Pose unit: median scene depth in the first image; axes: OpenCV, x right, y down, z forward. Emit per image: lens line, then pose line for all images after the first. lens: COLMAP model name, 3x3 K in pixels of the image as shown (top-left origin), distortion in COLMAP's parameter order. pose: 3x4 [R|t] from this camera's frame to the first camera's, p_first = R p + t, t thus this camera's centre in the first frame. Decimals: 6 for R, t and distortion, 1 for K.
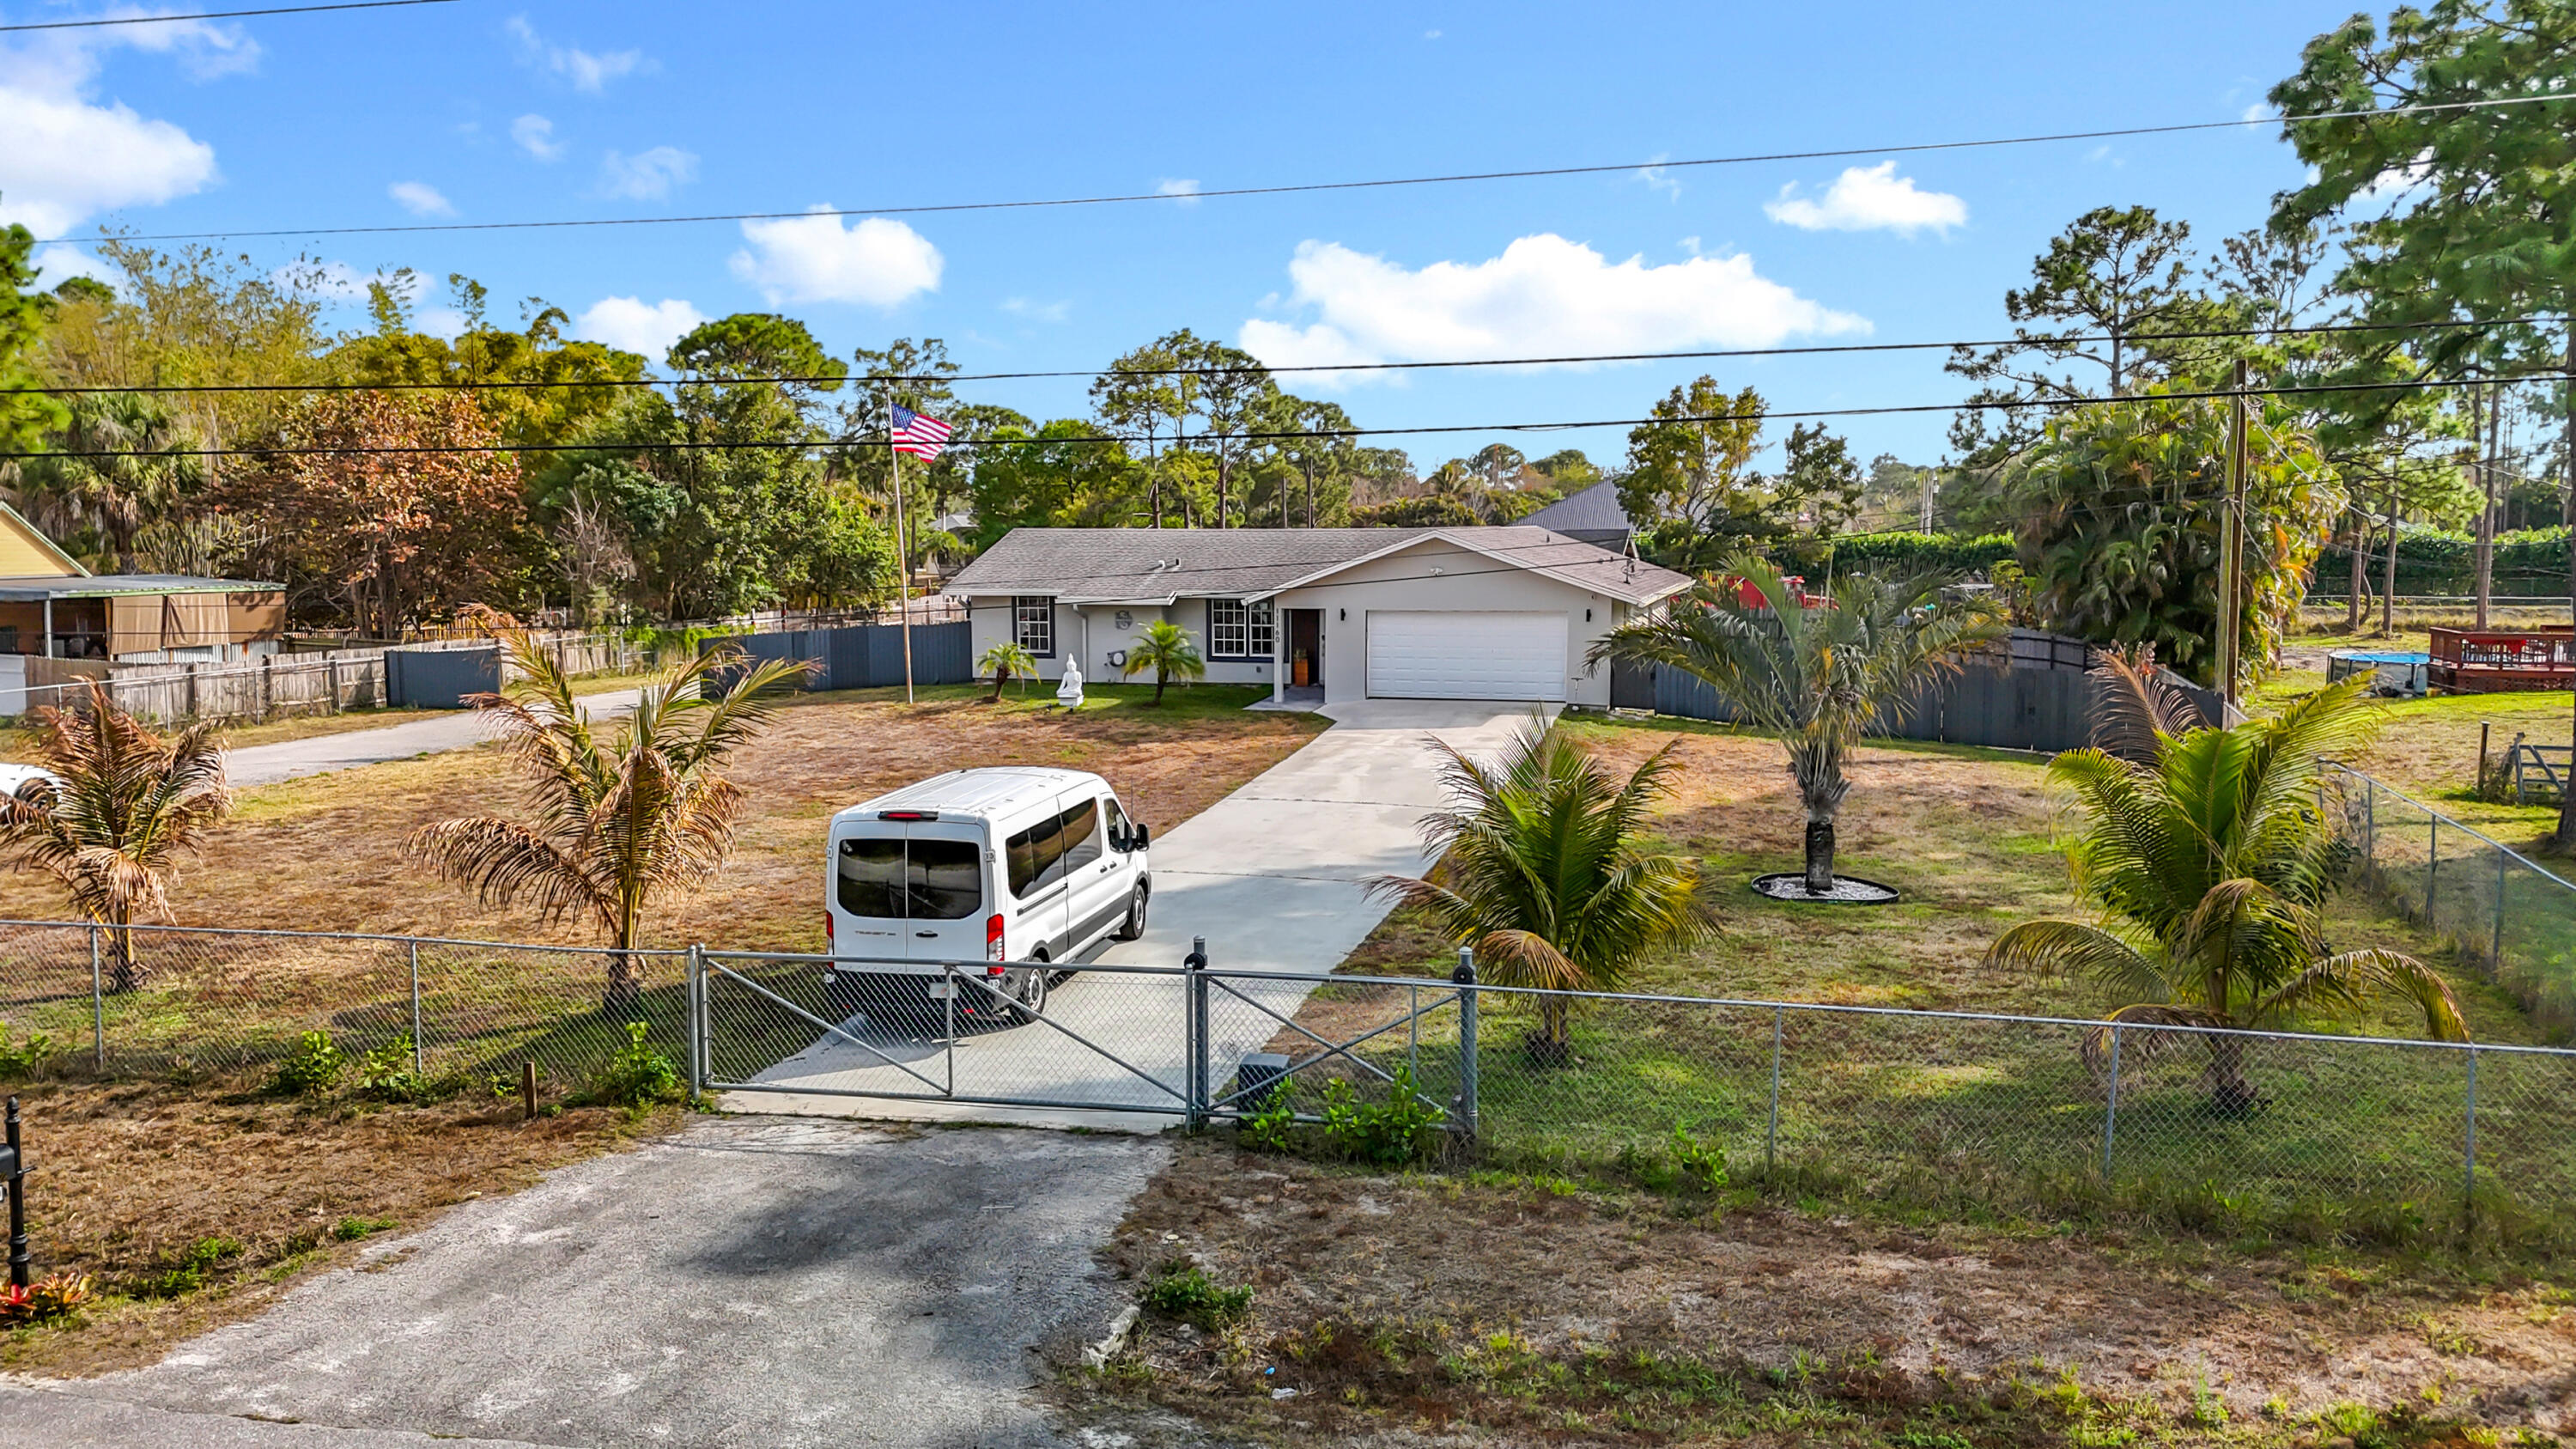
lens RADIAL K [[1907.7, 0, 1288.0], [0, 1907.7, 724.5], [0, 0, 1]] dist [0.076905, -0.068610]
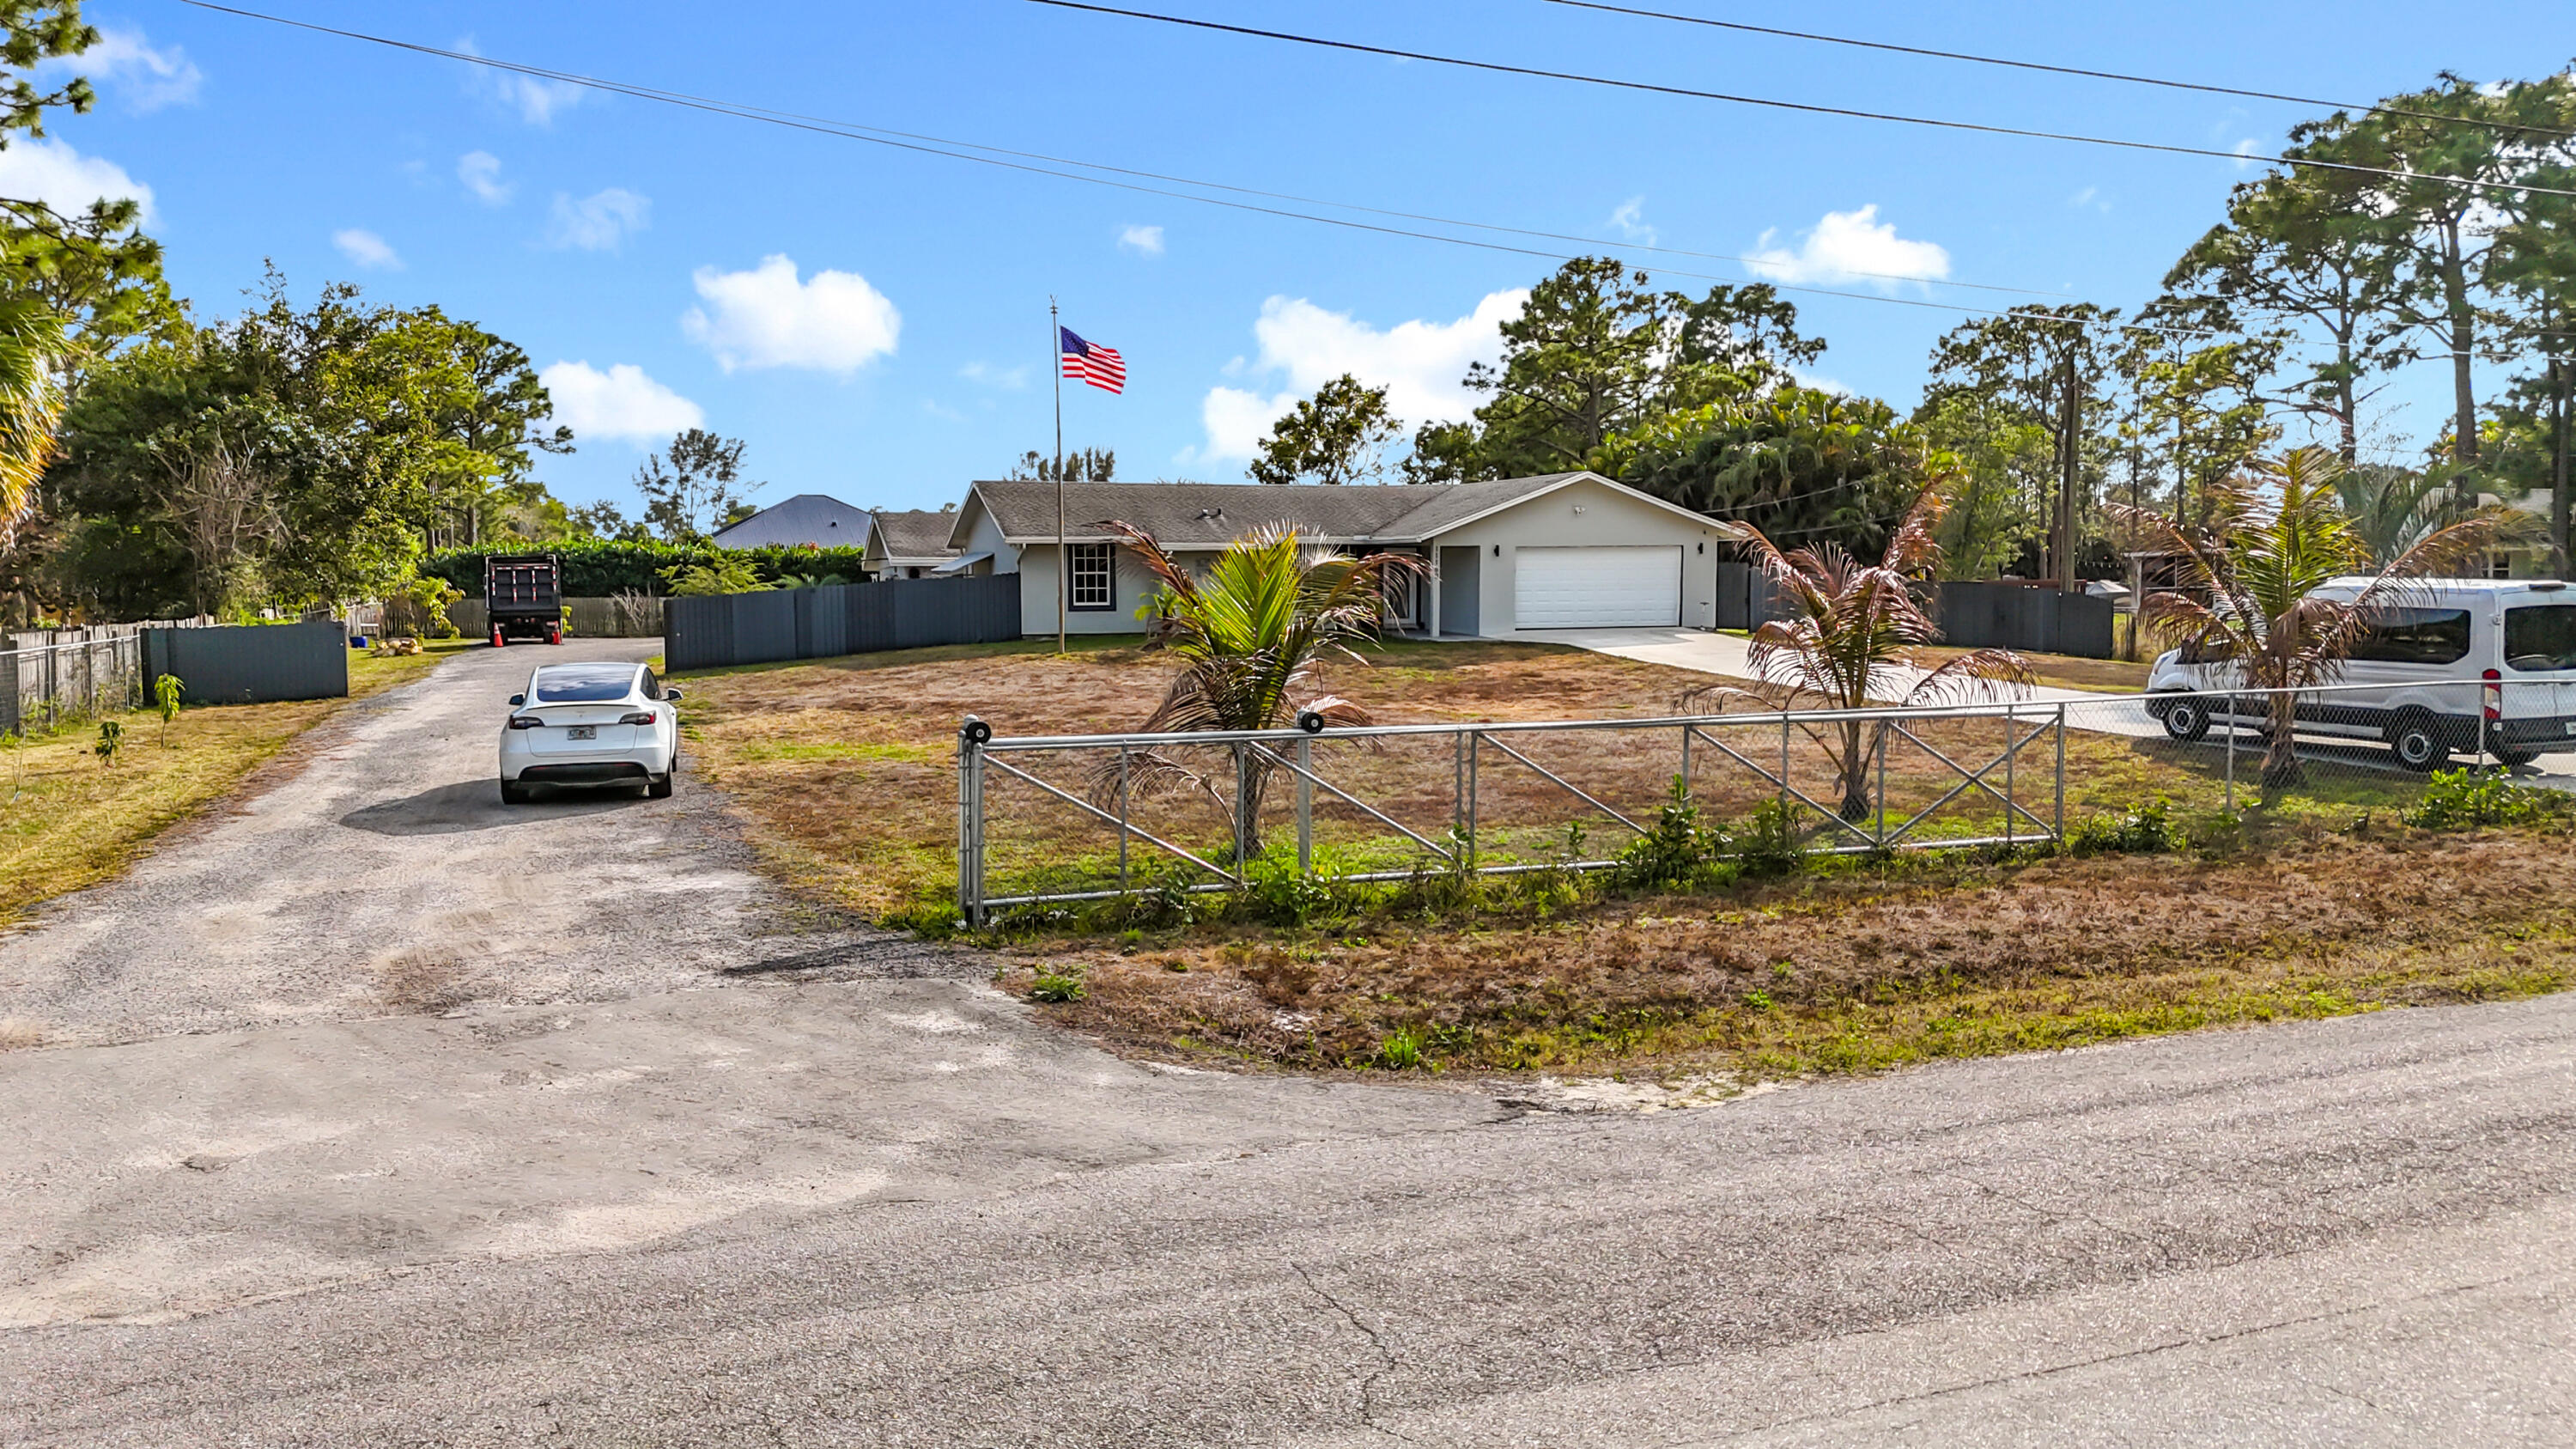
lens RADIAL K [[1936.6, 0, 1292.3], [0, 1936.6, 674.2], [0, 0, 1]] dist [0.041446, -0.078711]
pose [[0.821464, -0.031482, 0.569390, -0.450346], [0.062301, 0.997453, -0.034733, 0.026600], [-0.566847, 0.064005, 0.821333, 0.132299]]
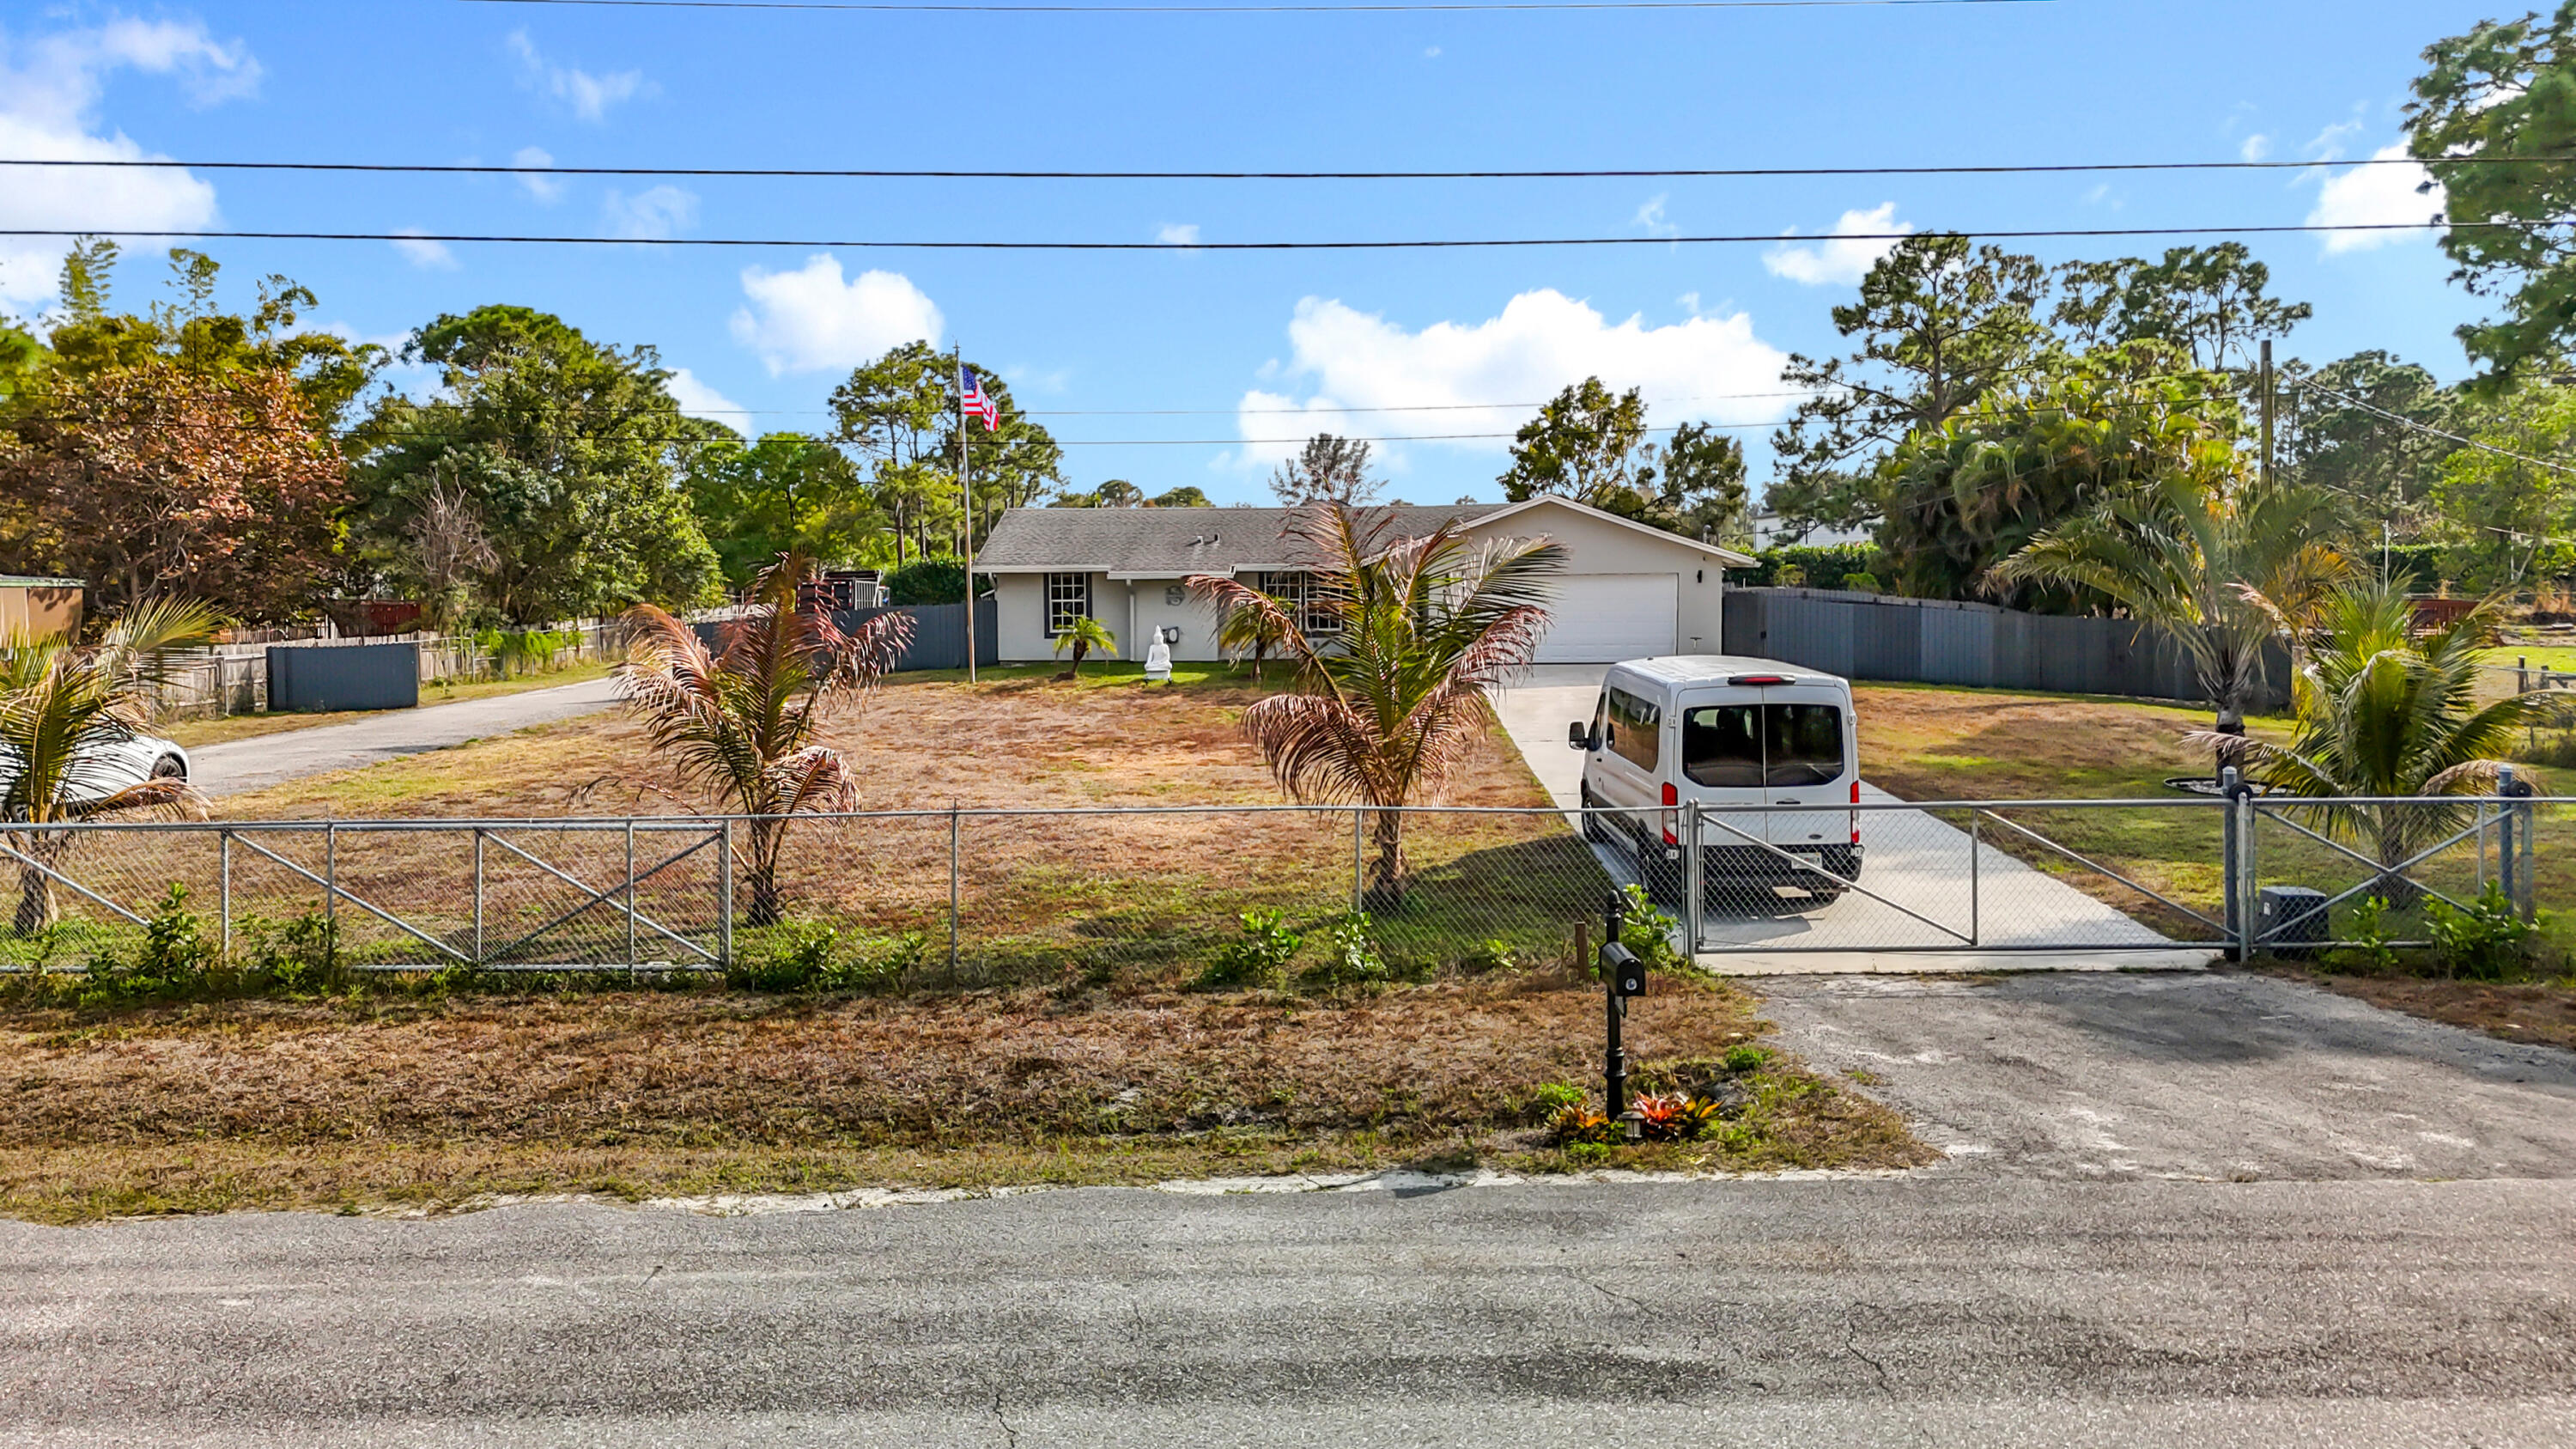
lens RADIAL K [[1907.7, 0, 1288.0], [0, 1907.7, 724.5], [0, 0, 1]] dist [0.076905, -0.068610]
pose [[0.976446, -0.020725, 0.214764, -0.171908], [0.025424, 0.999494, -0.019138, 0.022172], [-0.214258, 0.024147, 0.976479, 0.029568]]
